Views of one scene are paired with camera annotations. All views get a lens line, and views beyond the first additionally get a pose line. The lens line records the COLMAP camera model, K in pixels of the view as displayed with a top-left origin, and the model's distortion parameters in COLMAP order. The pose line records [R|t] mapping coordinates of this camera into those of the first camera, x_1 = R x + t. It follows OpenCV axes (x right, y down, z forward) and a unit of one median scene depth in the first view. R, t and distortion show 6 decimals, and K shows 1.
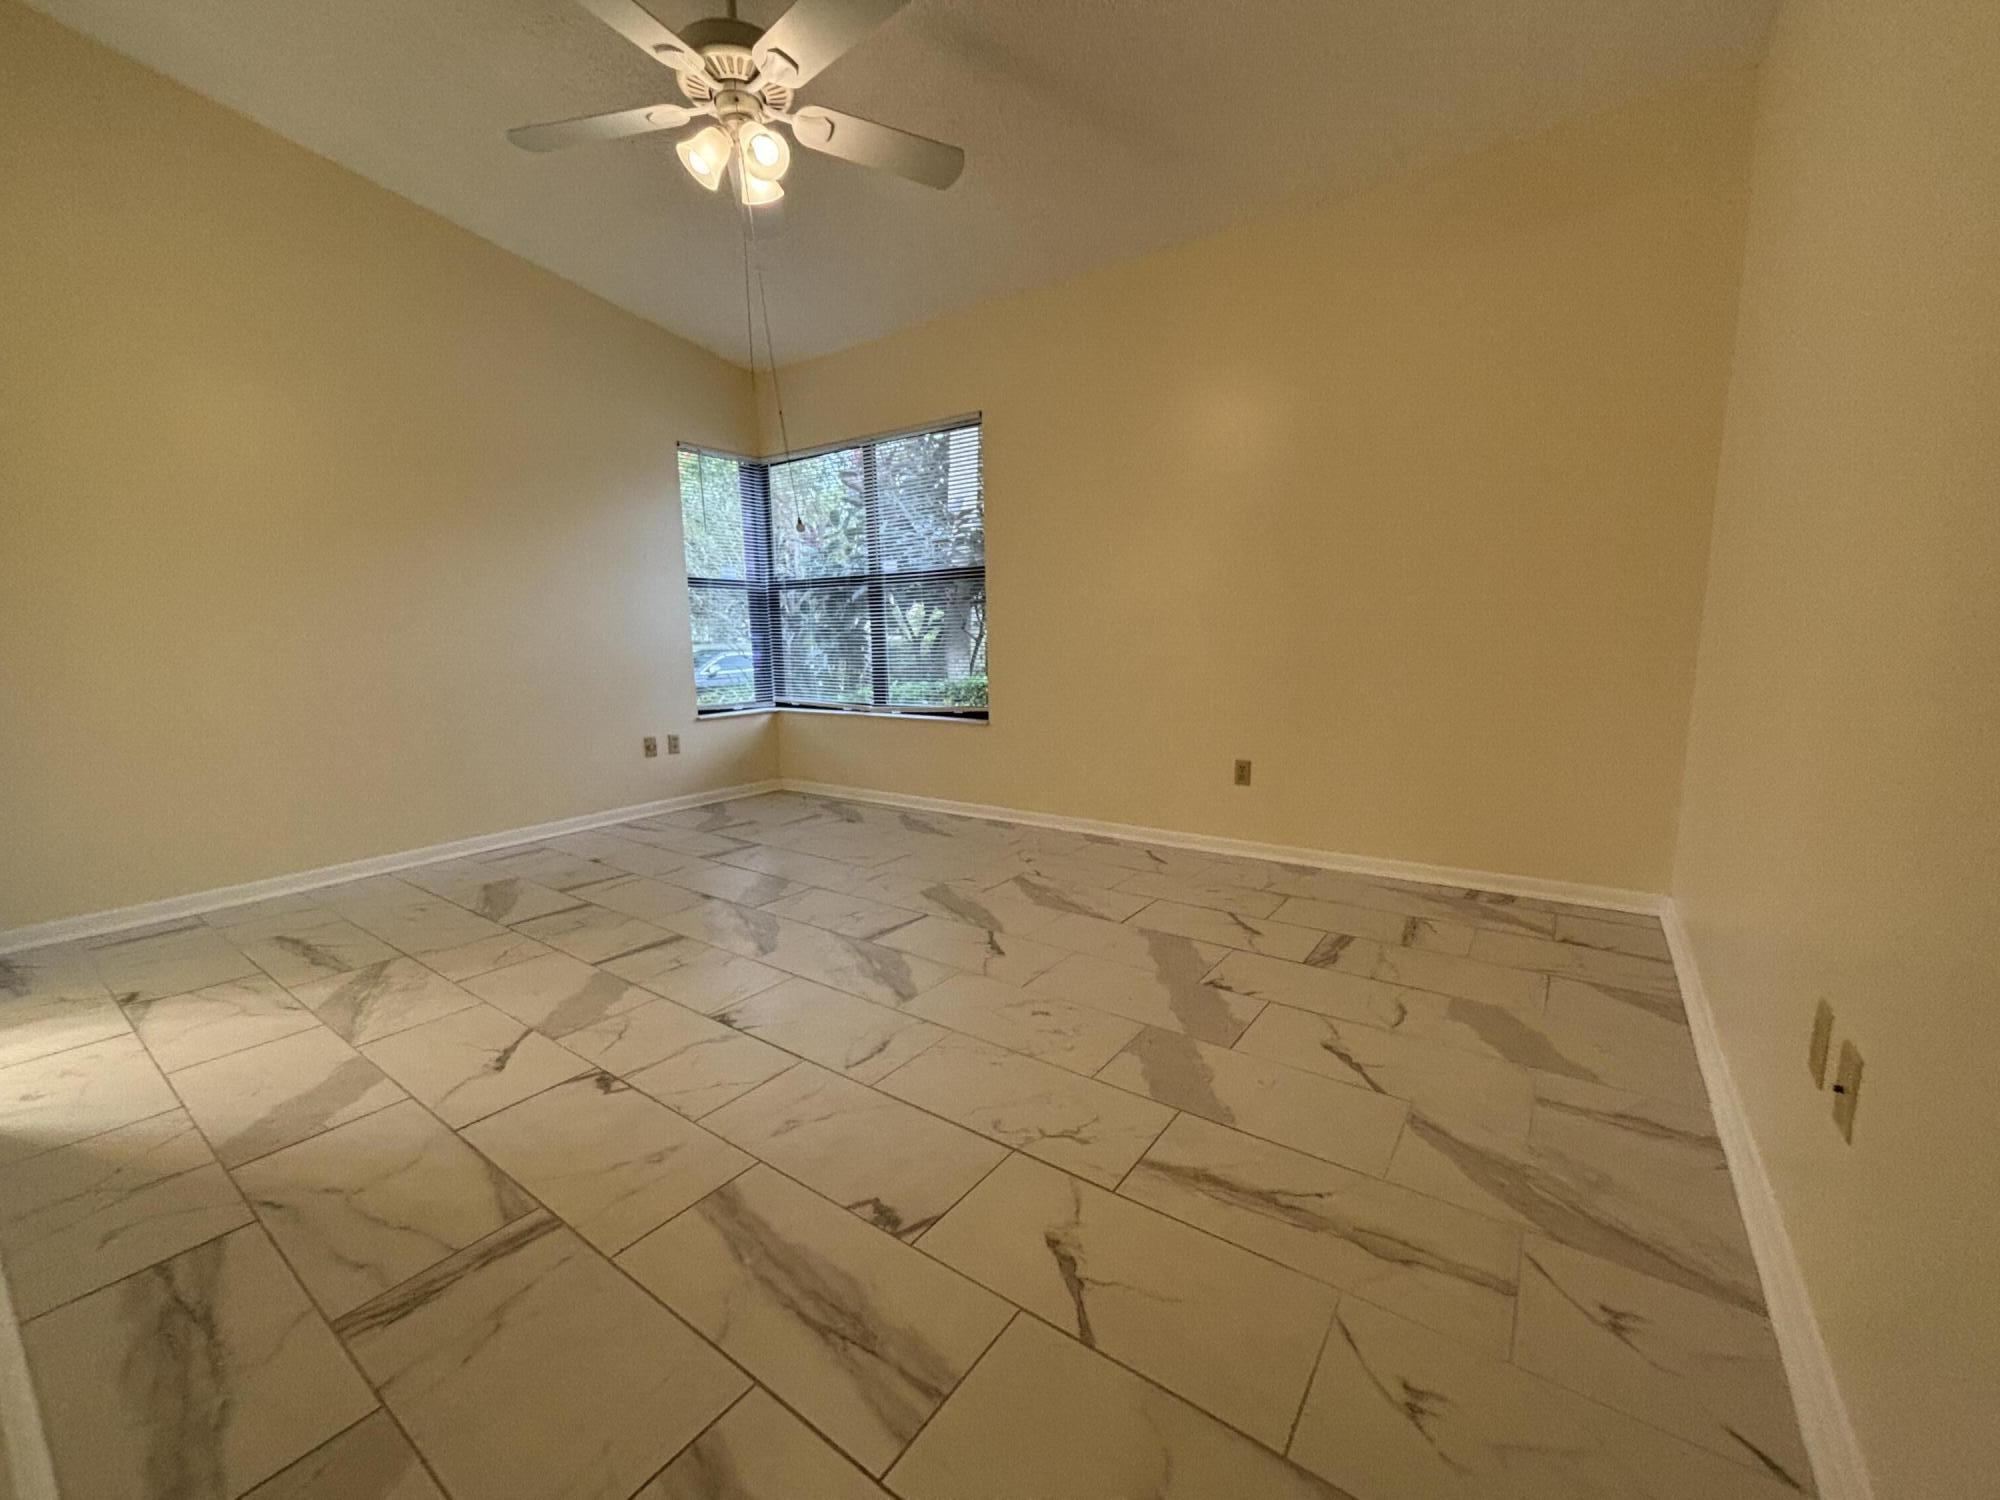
lens RADIAL K [[803.7, 0, 1000.0], [0, 803.7, 750.0], [0, 0, 1]] dist [0.001030, -0.000257]
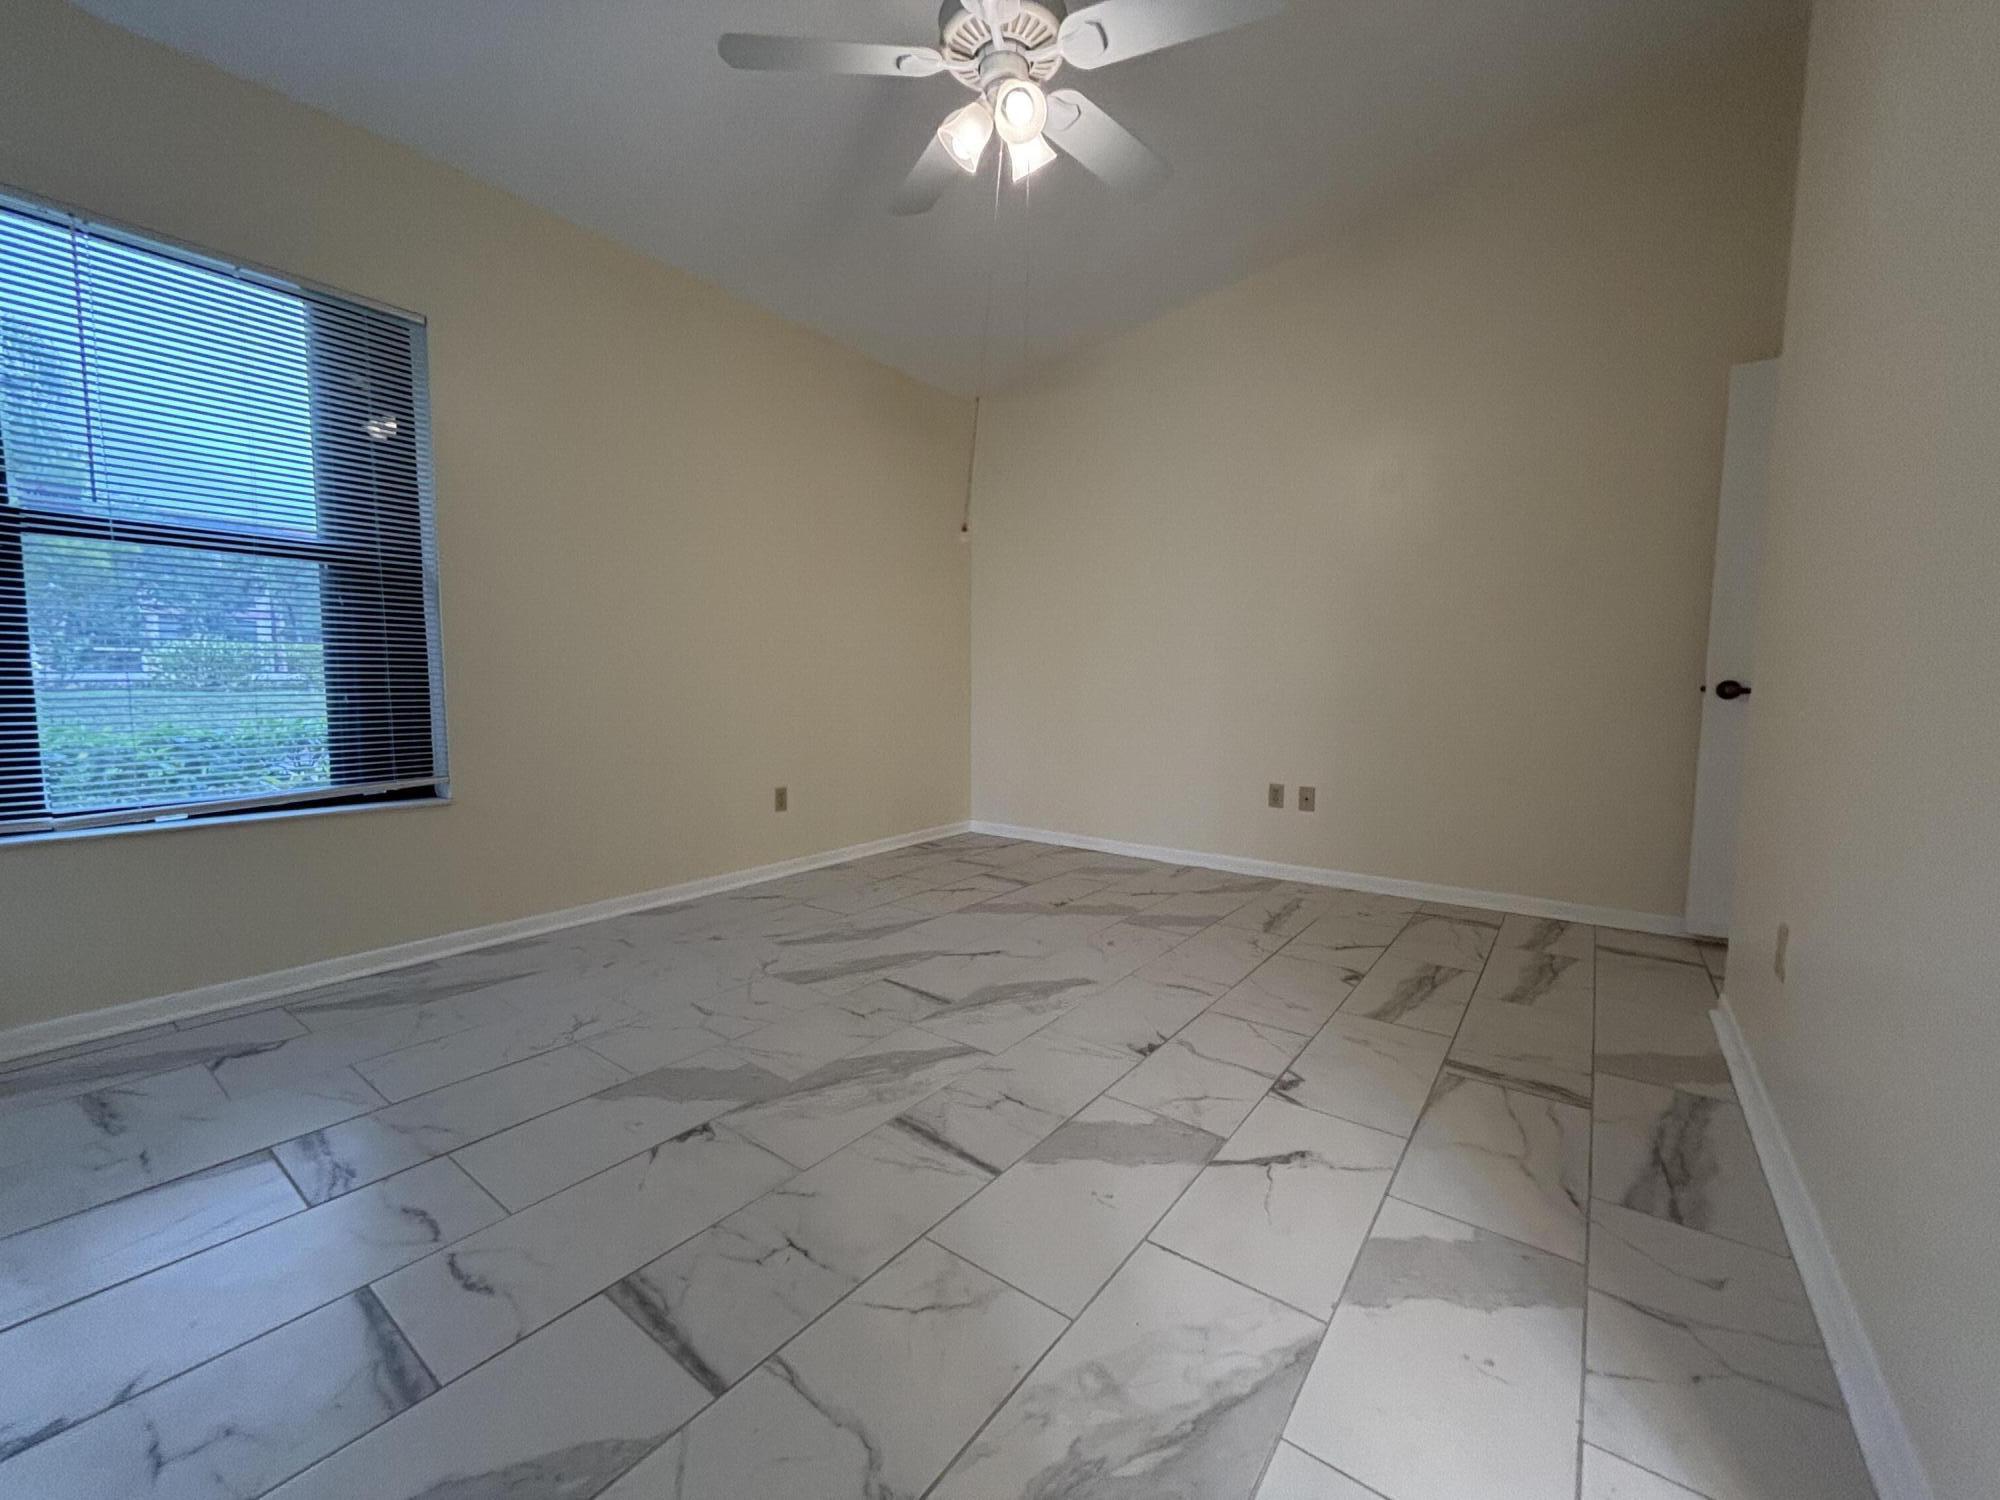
lens RADIAL K [[803.7, 0, 1000.0], [0, 803.7, 750.0], [0, 0, 1]] dist [0.001030, -0.000257]
pose [[0.020562, -0.067594, 0.997501, -1.251296], [0.137706, 0.988394, 0.064138, -0.109189], [-0.990260, 0.136043, 0.029631, 1.061924]]
